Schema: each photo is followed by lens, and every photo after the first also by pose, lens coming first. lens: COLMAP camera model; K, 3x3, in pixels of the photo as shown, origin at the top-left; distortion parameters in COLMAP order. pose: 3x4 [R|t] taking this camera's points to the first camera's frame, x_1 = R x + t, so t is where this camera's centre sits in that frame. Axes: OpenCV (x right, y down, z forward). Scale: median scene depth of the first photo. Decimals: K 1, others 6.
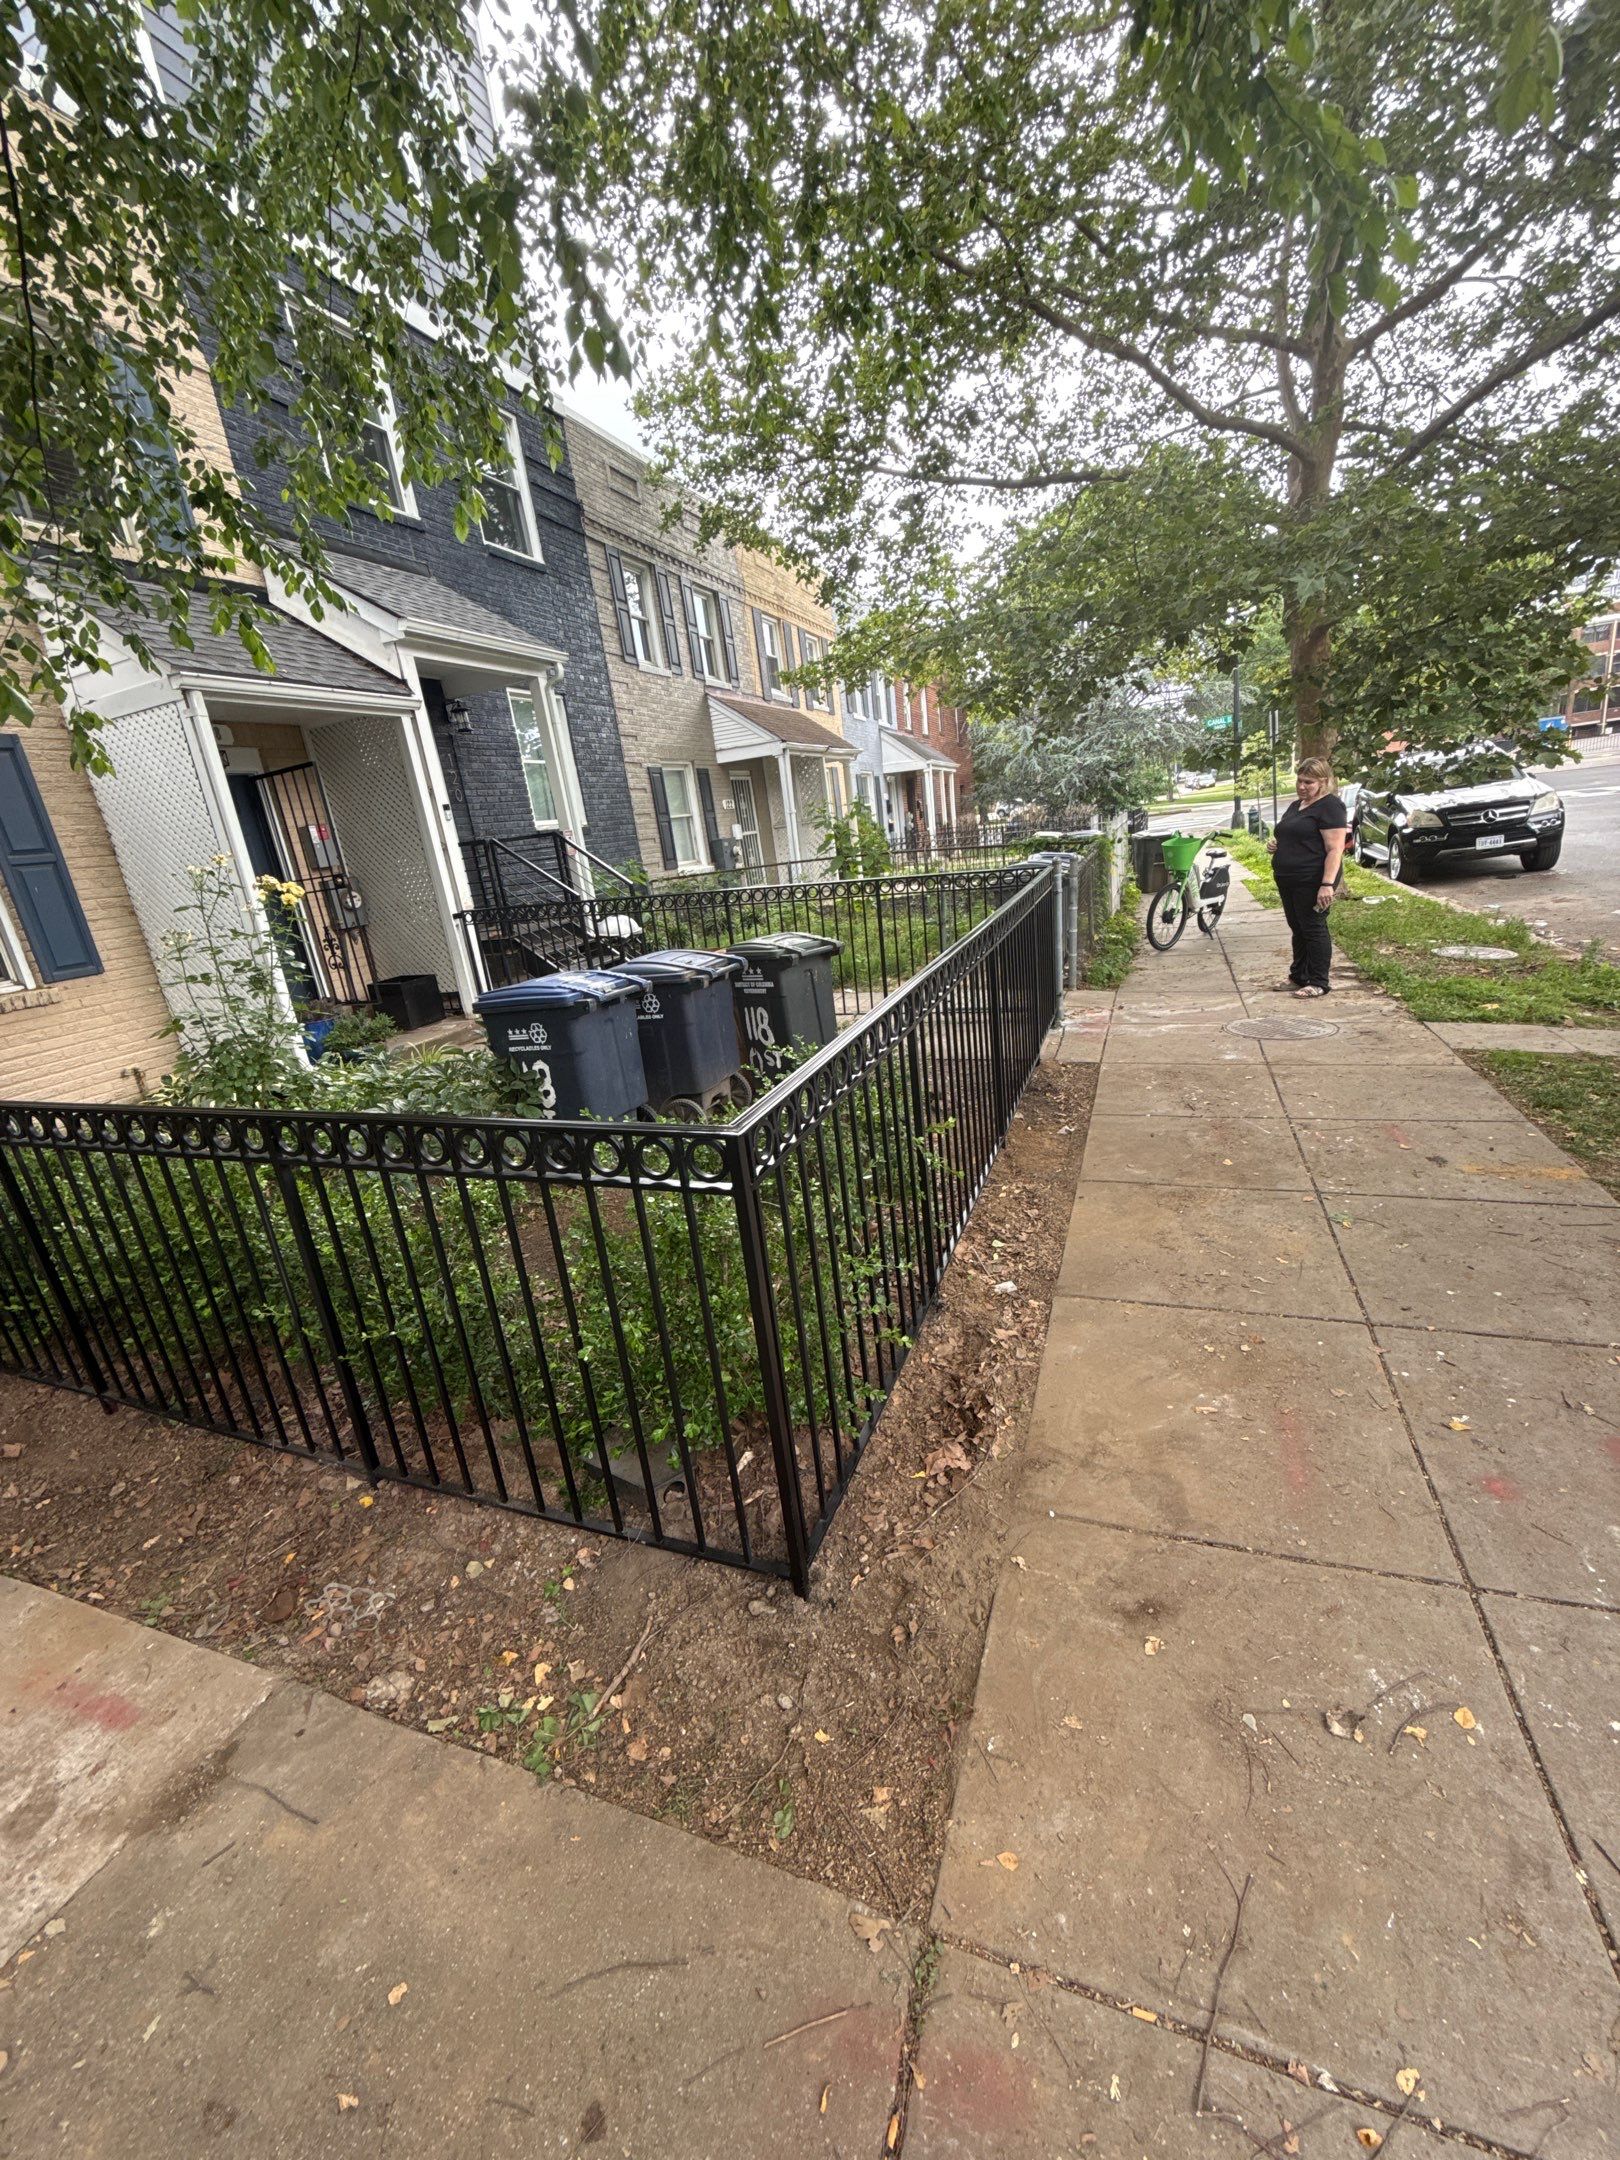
lens RADIAL K [[860.6, 0, 812.8], [0, 860.6, 1077.8], [0, 0, 1]] dist [0.000505, -0.000472]
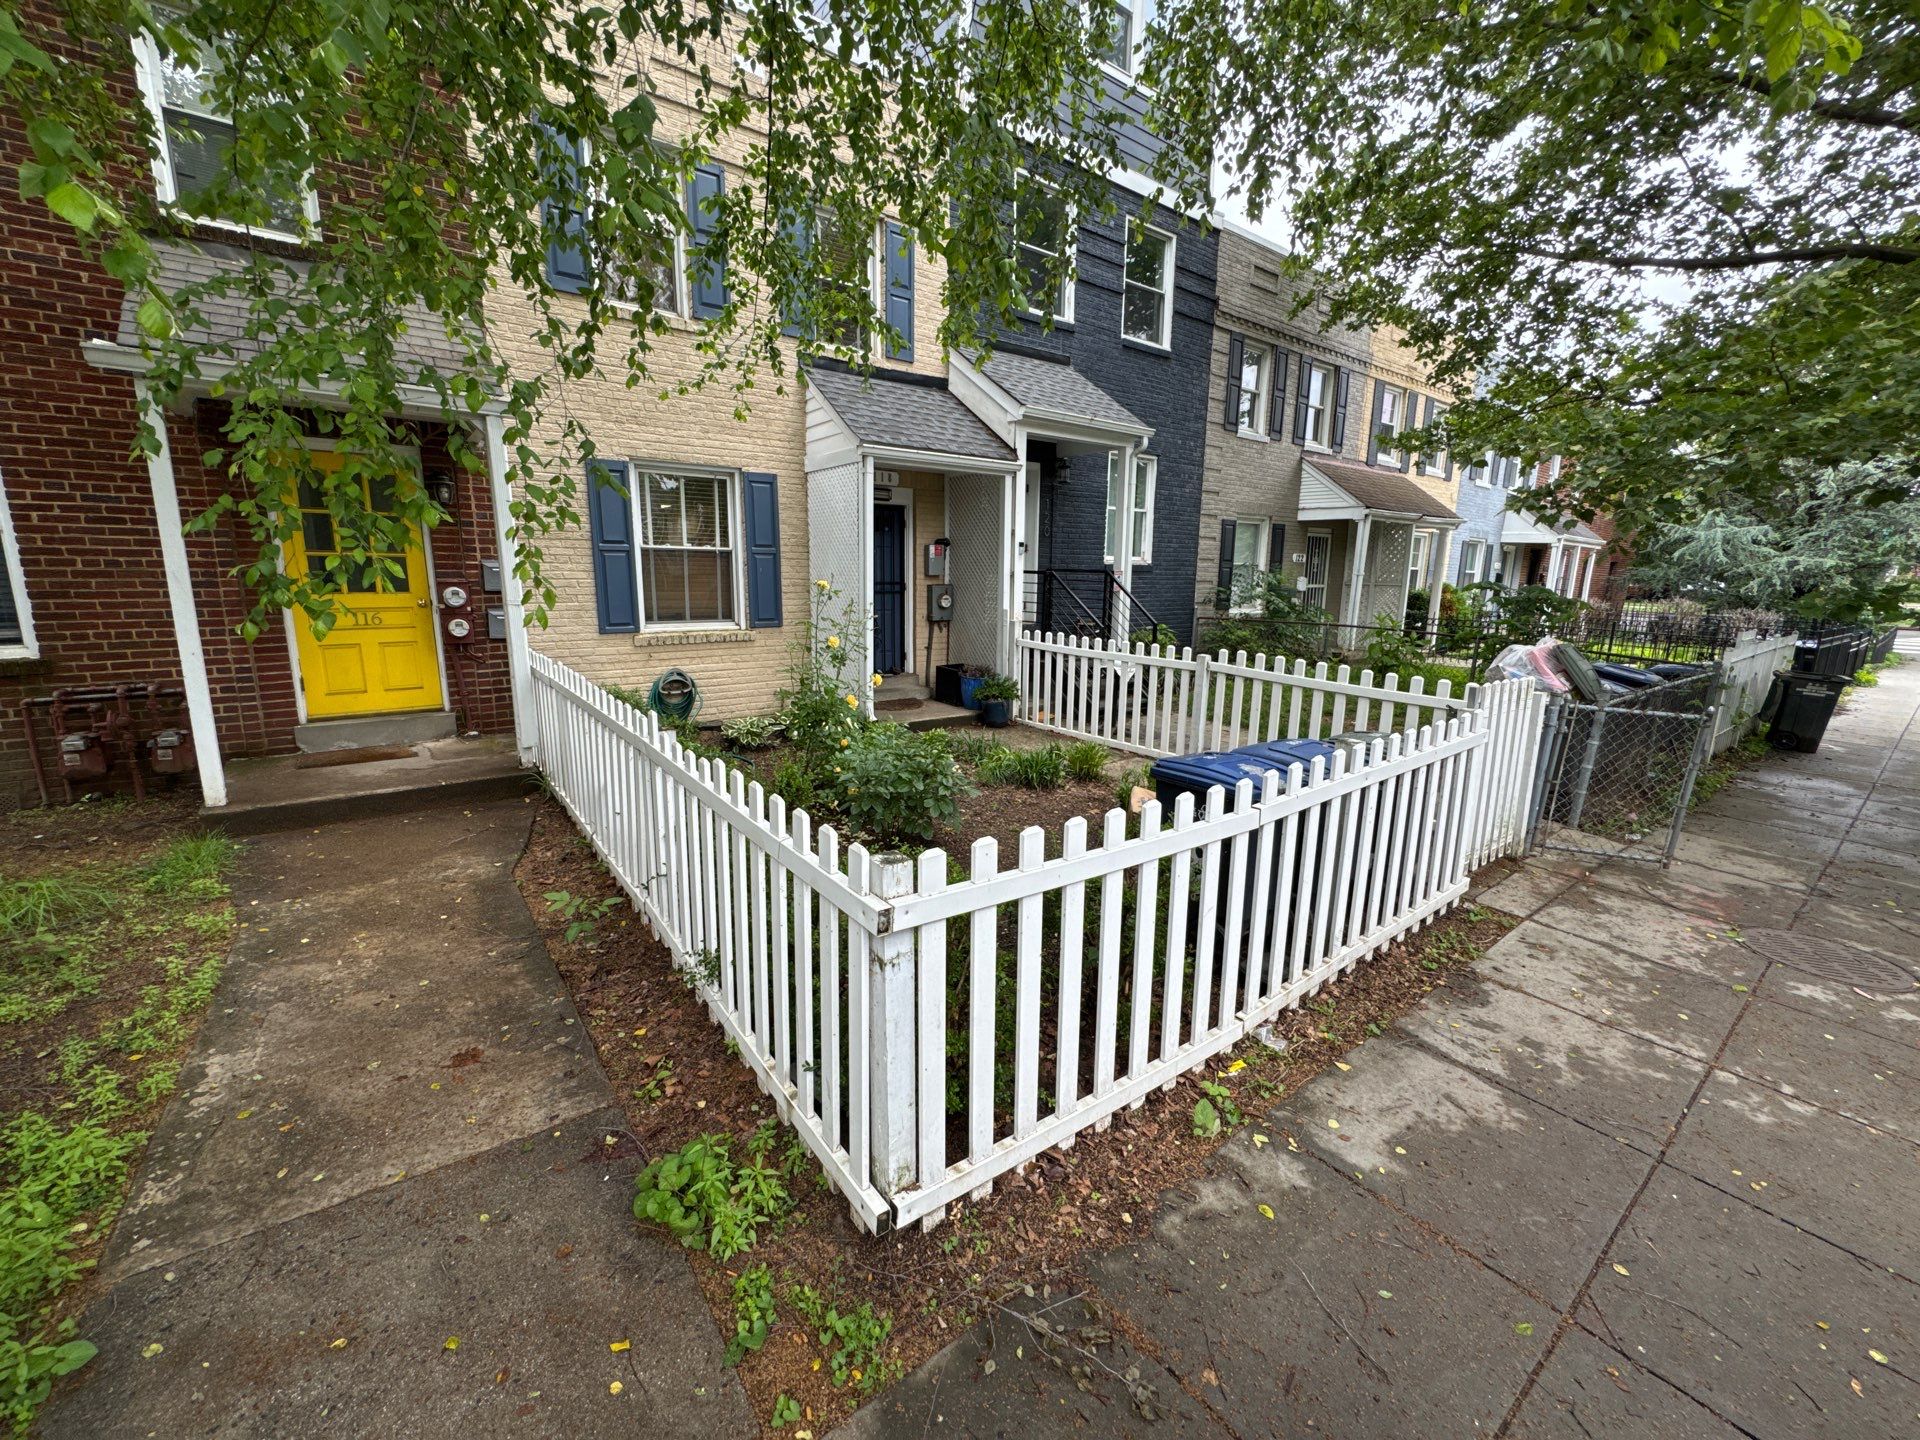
lens RADIAL K [[767.6, 0, 960.0], [0, 767.6, 716.3], [0, 0, 1]] dist [-0.002509, -0.000337]
pose [[0.840934, 0.232286, -0.488746, 0.089223], [-0.261642, 0.965127, 0.008516, -0.037564], [0.473680, 0.120715, 0.872385, -0.014554]]
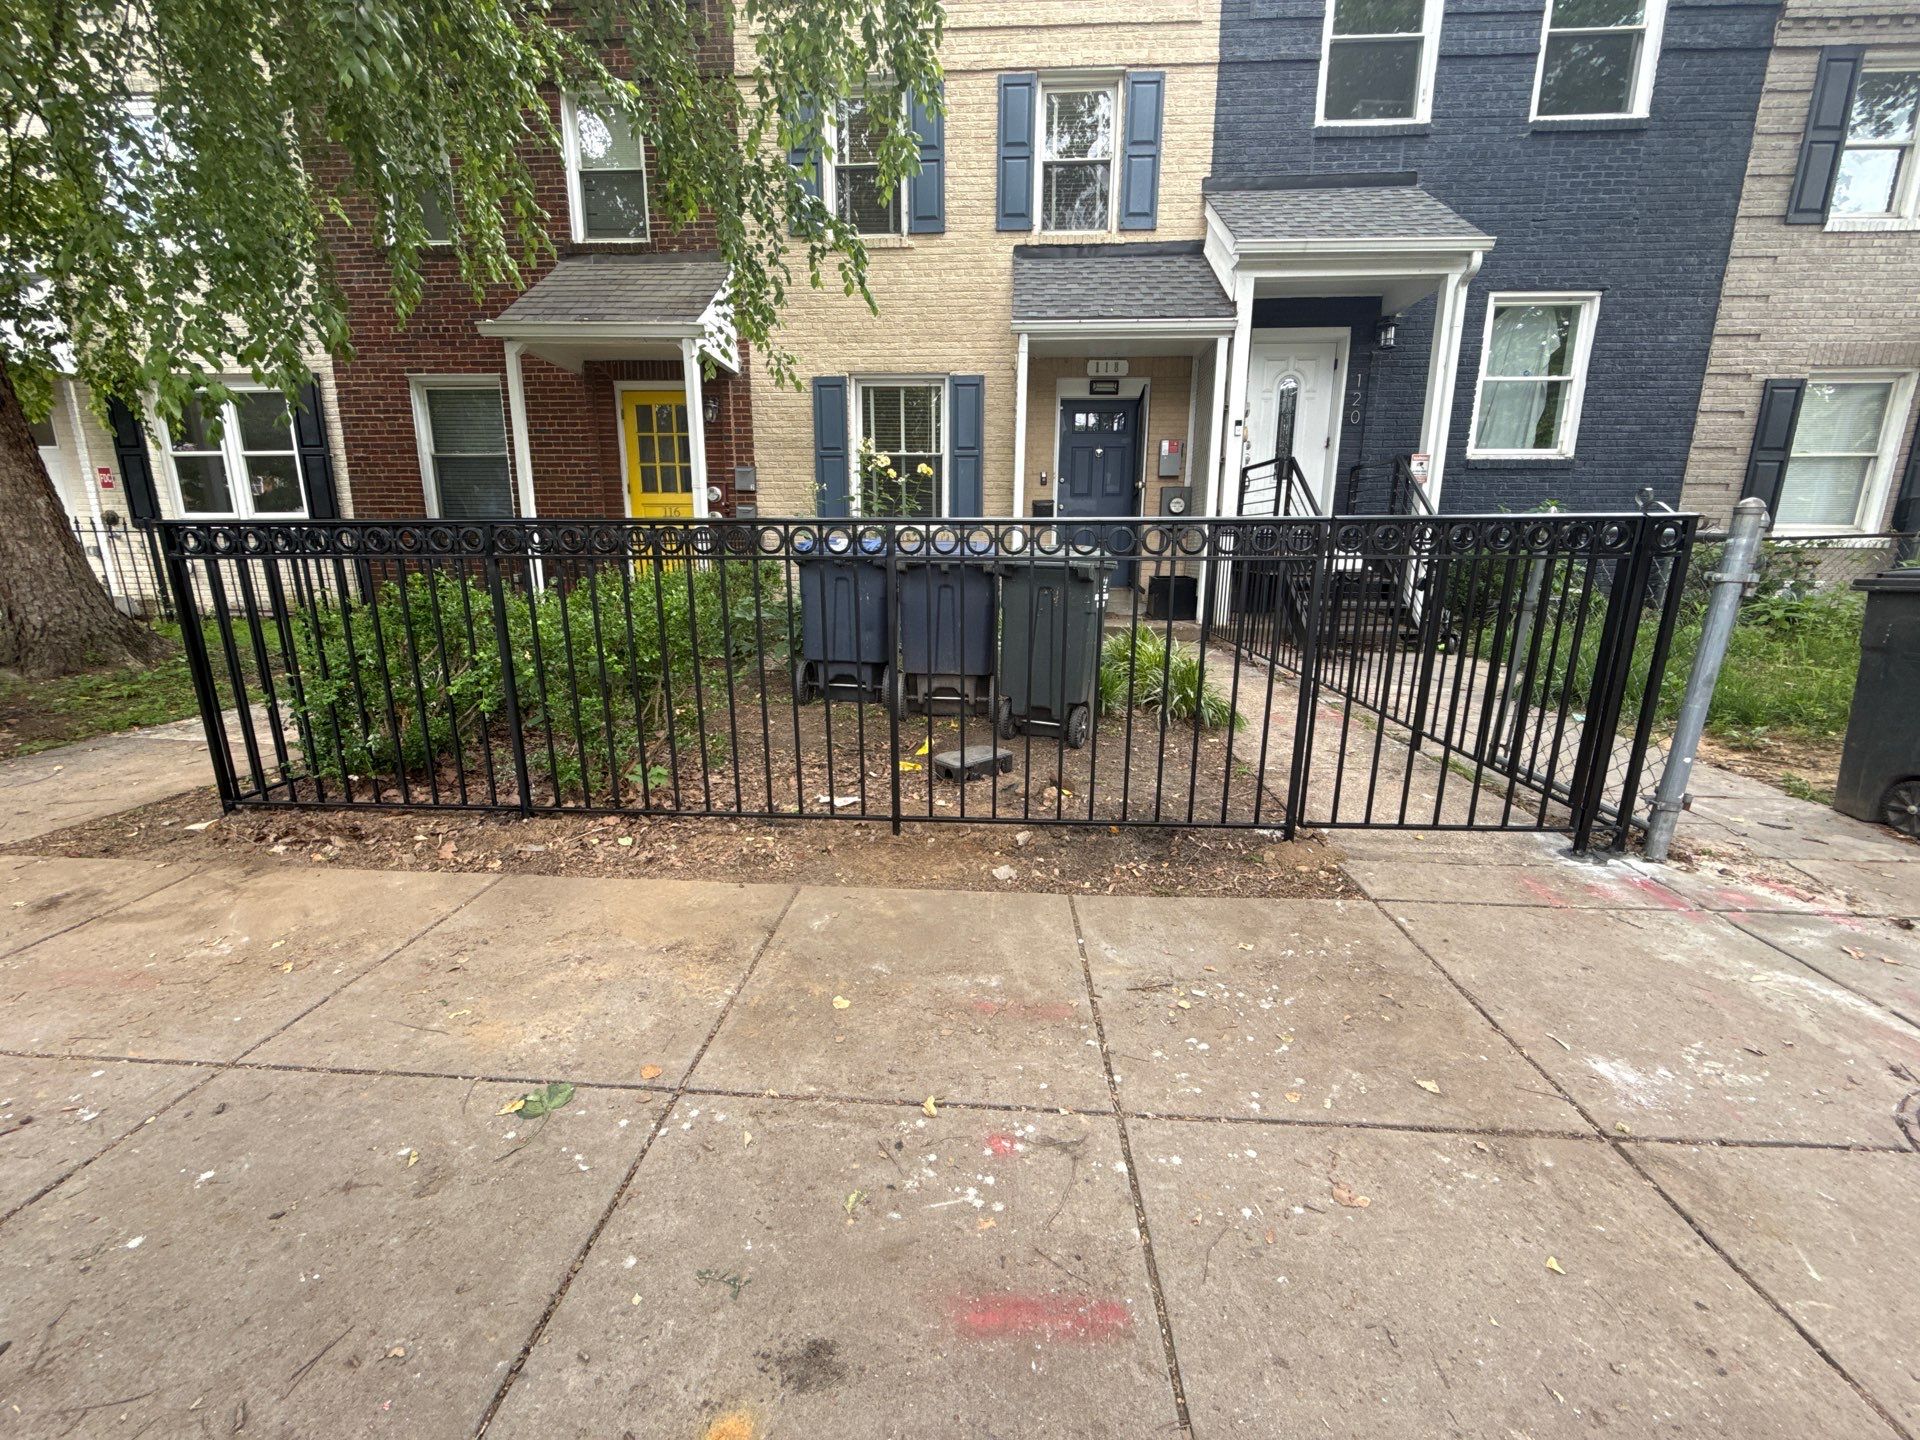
lens RADIAL K [[766.8, 0, 958.7], [0, 766.8, 718.3], [0, 0, 1]] dist [-0.000015, -0.000355]
pose [[0.298223, 0.329745, -0.895729, 0.318139], [-0.308887, 0.921275, 0.236309, -0.073418], [0.903135, 0.206206, 0.376599, 0.308566]]
